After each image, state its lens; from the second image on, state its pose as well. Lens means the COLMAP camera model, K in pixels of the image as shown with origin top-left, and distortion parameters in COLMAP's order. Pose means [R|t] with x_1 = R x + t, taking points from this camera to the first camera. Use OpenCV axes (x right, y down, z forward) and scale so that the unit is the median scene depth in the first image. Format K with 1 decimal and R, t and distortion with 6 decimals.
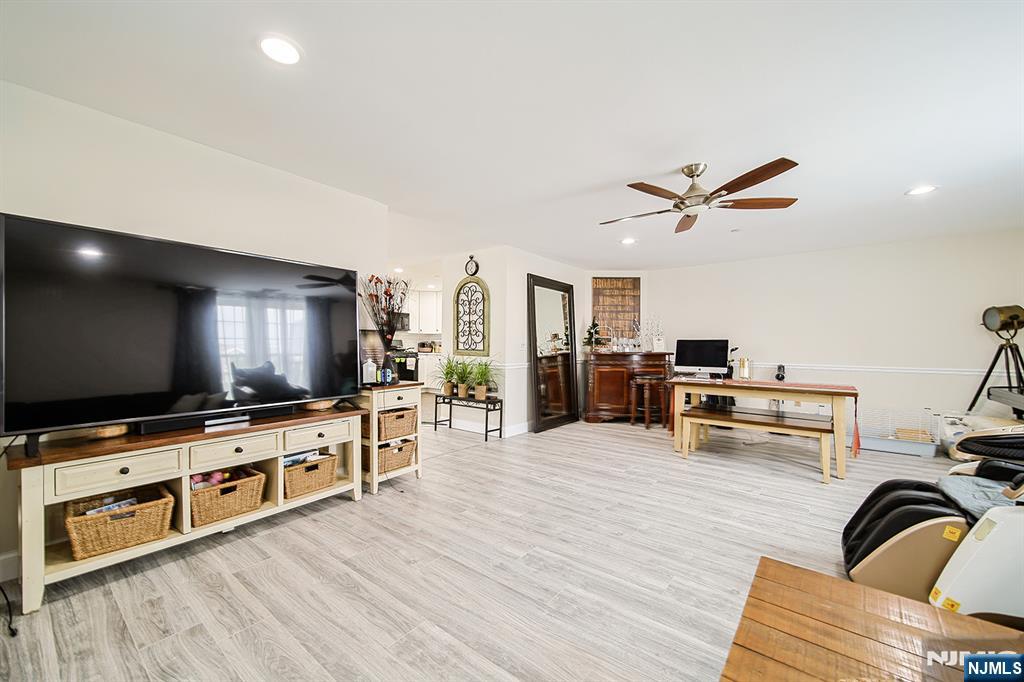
lens RADIAL K [[381.5, 0, 498.5], [0, 381.5, 338.9], [0, 0, 1]] dist [0.000184, -0.002625]
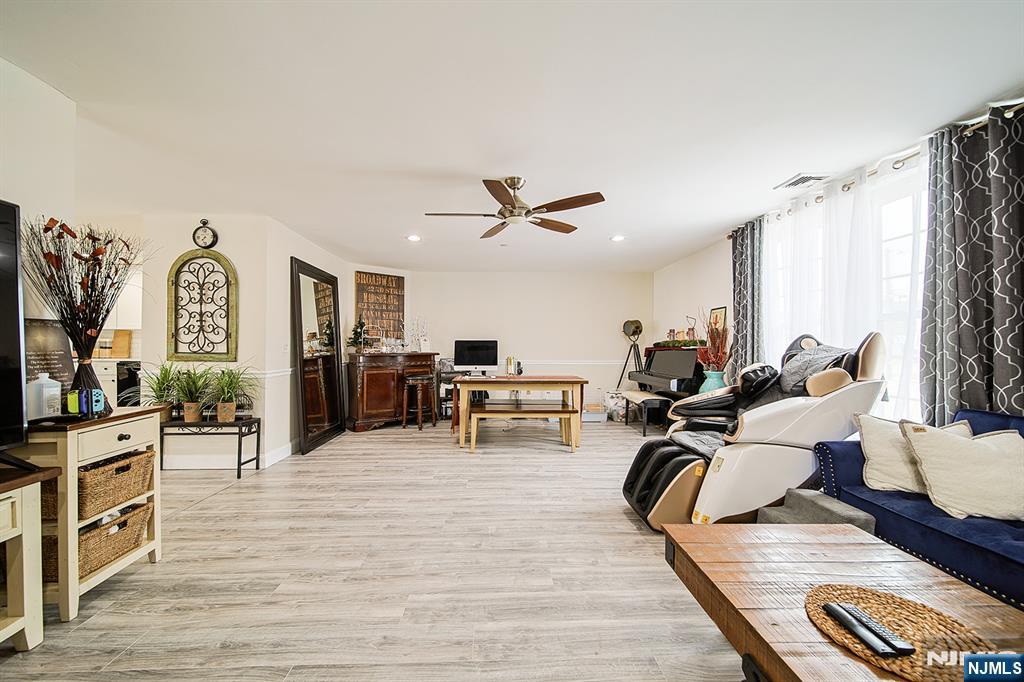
lens RADIAL K [[388.7, 0, 507.4], [0, 388.7, 337.8], [0, 0, 1]] dist [0.000285, -0.002407]
pose [[0.765336, 0.009678, 0.643559, -0.113636], [-0.007417, 0.999953, -0.006217, 0.000818], [-0.643589, -0.000015, 0.765372, 0.096087]]
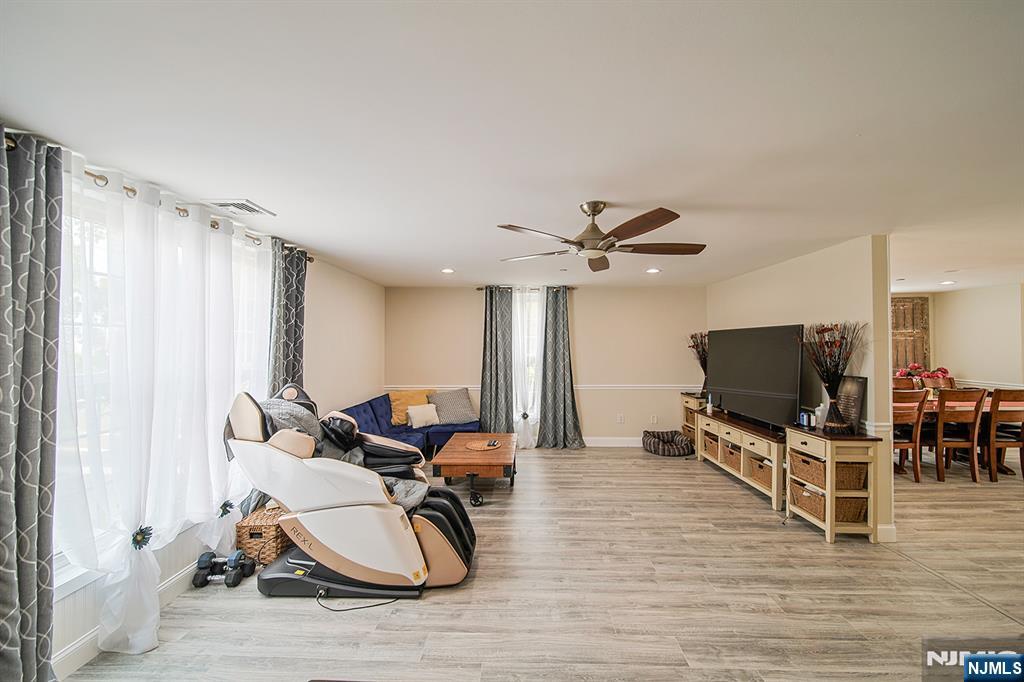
lens RADIAL K [[504.8, 0, 512.0], [0, 504.8, 341.0], [0, 0, 1]] dist [0.000816, -0.000113]
pose [[-0.789531, 0.001390, -0.613709, 0.717670], [0.005993, 0.999967, -0.005446, -0.070647], [0.613681, -0.007978, -0.789514, 0.951153]]
